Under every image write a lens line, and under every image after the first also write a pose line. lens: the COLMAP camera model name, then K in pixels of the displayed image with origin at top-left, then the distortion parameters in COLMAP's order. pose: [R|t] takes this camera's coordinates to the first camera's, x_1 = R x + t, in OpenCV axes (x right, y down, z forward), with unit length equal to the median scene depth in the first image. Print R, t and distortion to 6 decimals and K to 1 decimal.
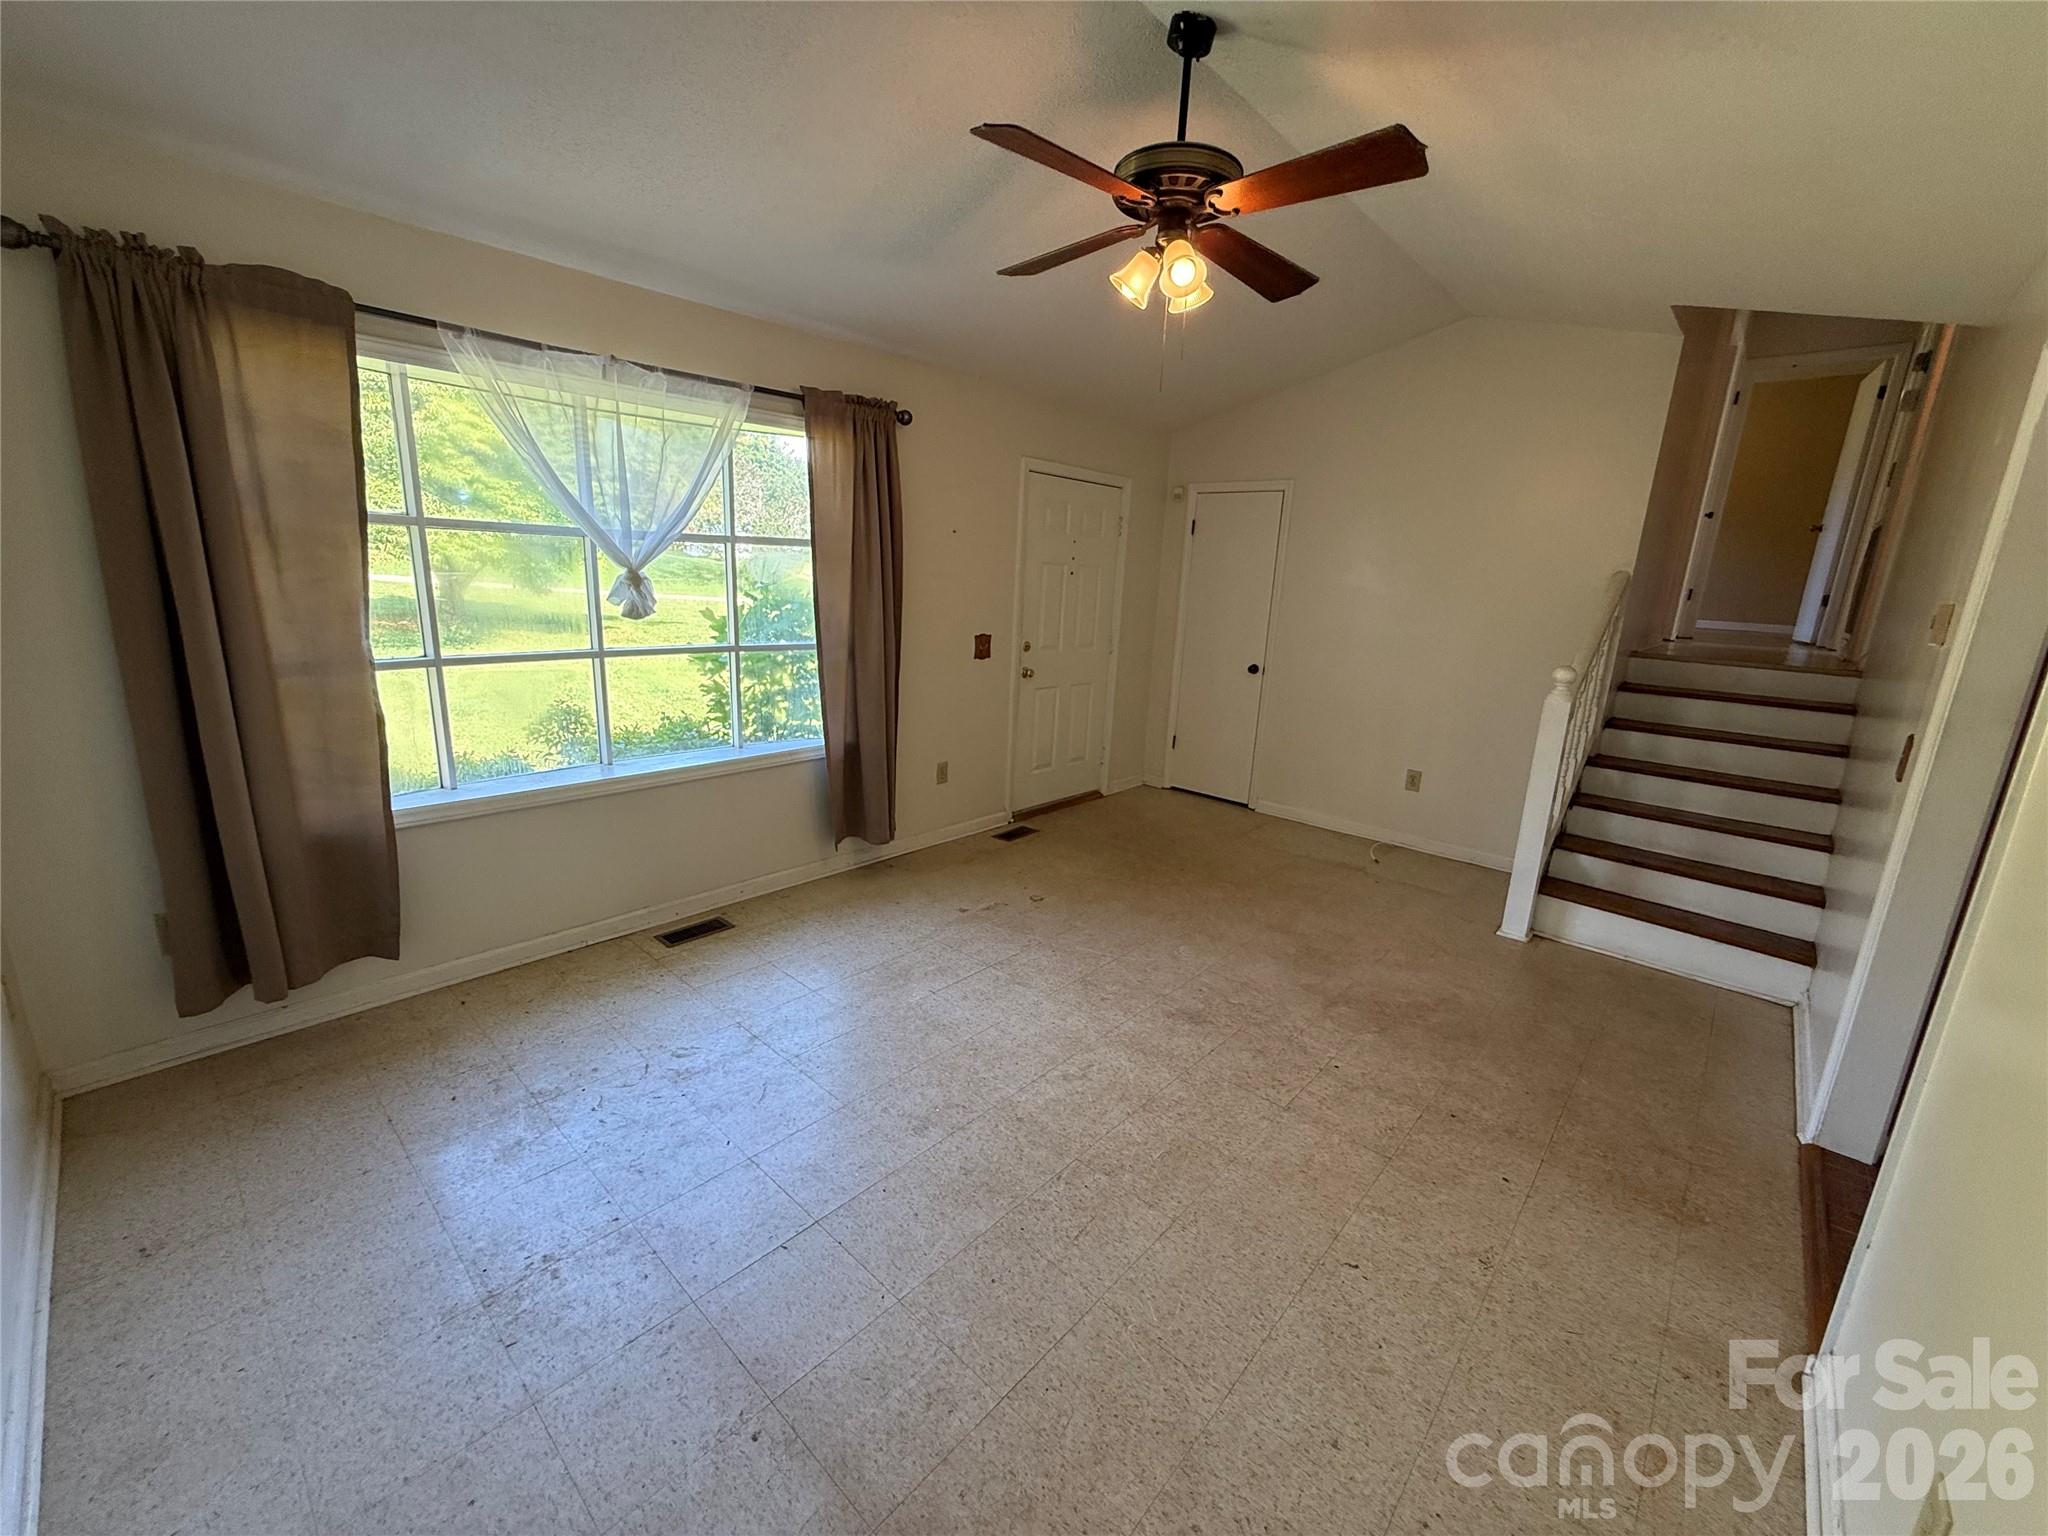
lens RADIAL K [[818.3, 0, 1027.8], [0, 818.3, 774.0], [0, 0, 1]] dist [0.000183, 0.000268]
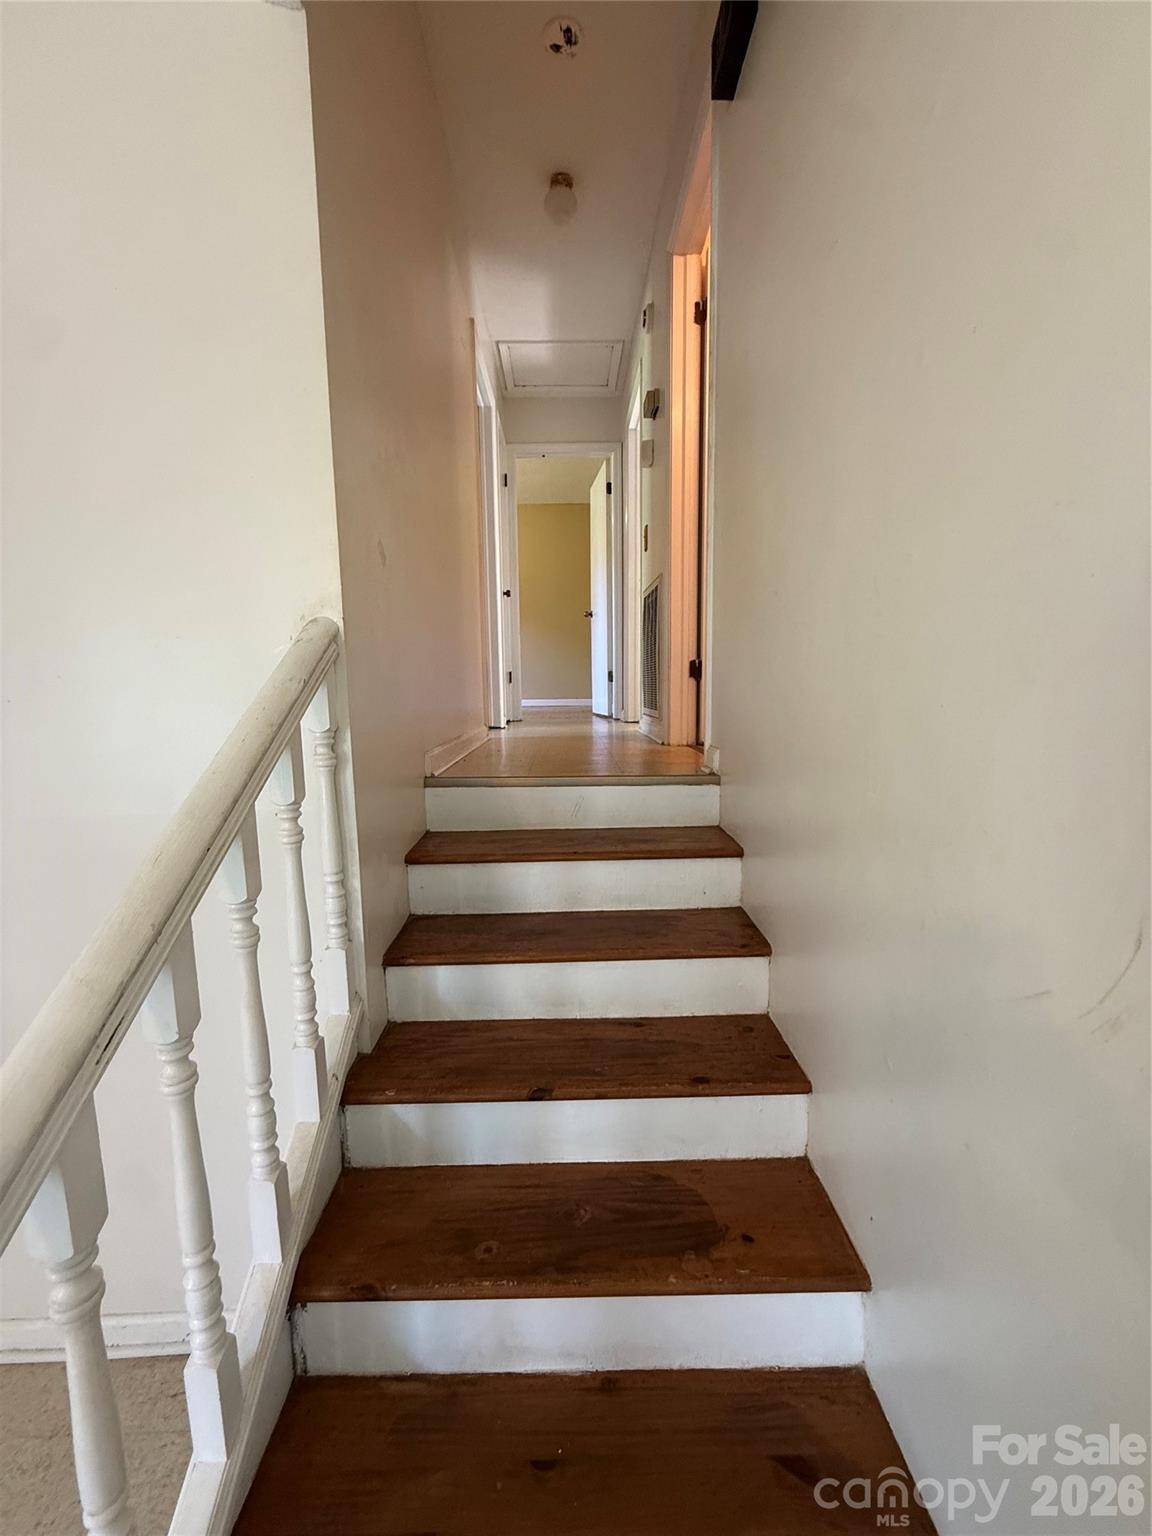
lens RADIAL K [[613.7, 0, 574.8], [0, 613.7, 769.8], [0, 0, 1]] dist [0.000183, 0.000268]
pose [[0.731131, -0.149107, 0.665744, 0.389088], [0.208557, 0.977959, -0.010006, -0.094475], [-0.649578, 0.146161, 0.746113, 0.451460]]
